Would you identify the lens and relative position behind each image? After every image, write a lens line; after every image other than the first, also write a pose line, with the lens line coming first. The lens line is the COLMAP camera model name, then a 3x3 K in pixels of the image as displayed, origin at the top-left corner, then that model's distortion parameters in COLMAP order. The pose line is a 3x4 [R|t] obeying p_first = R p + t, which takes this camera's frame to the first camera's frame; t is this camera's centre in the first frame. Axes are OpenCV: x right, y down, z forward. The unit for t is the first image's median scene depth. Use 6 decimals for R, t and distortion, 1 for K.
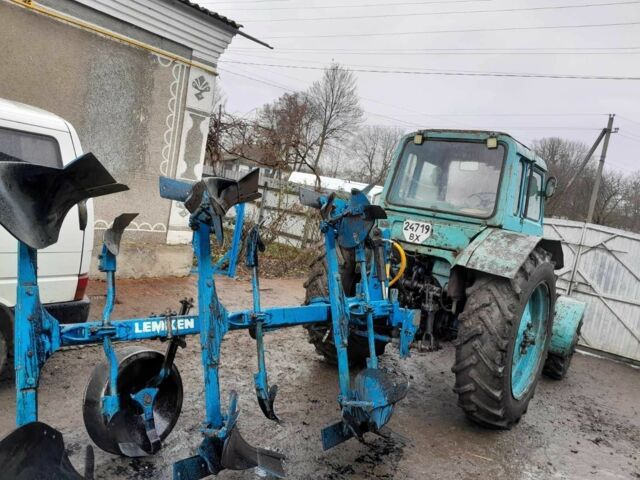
lens RADIAL K [[474.5, 0, 315.3], [0, 474.5, 242.9], [0, 0, 1]] dist [0.021660, -0.026629]
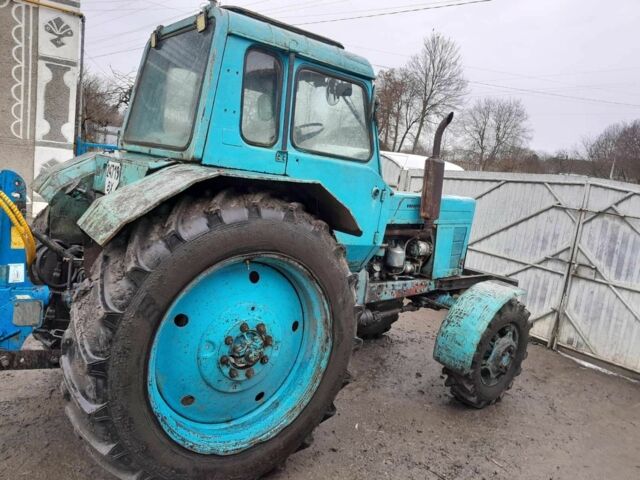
lens RADIAL K [[474.5, 0, 322.8], [0, 474.5, 239.7], [0, 0, 1]] dist [0.021660, -0.026629]
pose [[0.970864, -0.007861, -0.239503, 0.620249], [0.013406, 0.999678, 0.021533, 0.047906], [0.239257, -0.024116, 0.970657, 0.415212]]
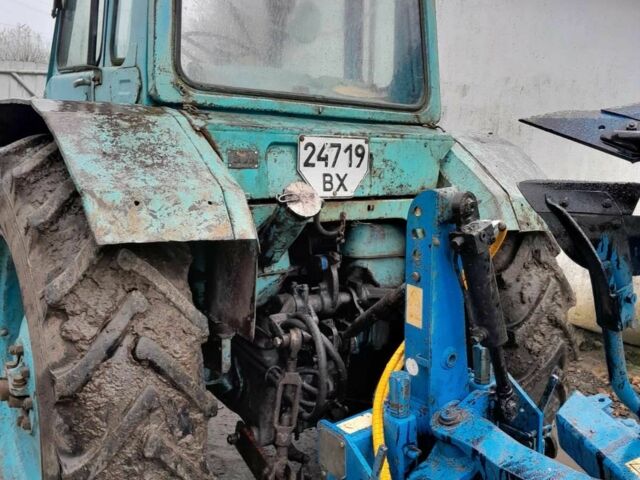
lens RADIAL K [[641.9, 0, 318.5], [0, 641.9, 244.0], [0, 0, 1]] dist [0.022298, 0.000000]
pose [[0.309002, -0.316685, 0.896788, -0.245648], [0.065468, 0.947780, 0.312134, -0.117694], [-0.948805, -0.037739, 0.313599, 0.817629]]
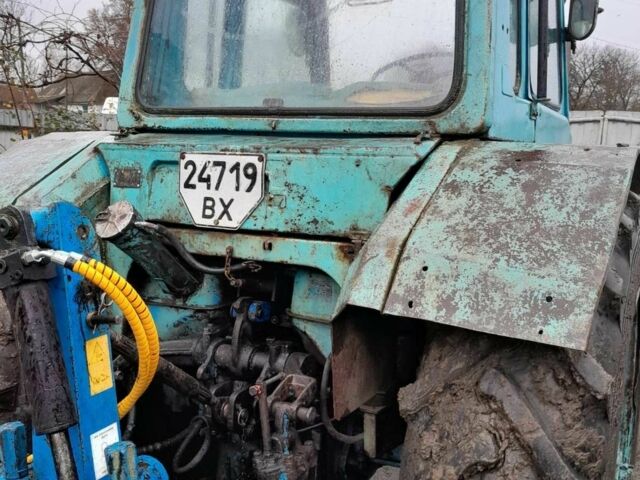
lens RADIAL K [[641.9, 0, 317.9], [0, 641.9, 238.5], [0, 0, 1]] dist [0.022298, 0.000000]
pose [[0.974880, -0.162227, 0.152618, 0.197386], [0.150910, 0.985048, 0.083104, -0.016705], [-0.163818, -0.057985, 0.984785, 0.560870]]
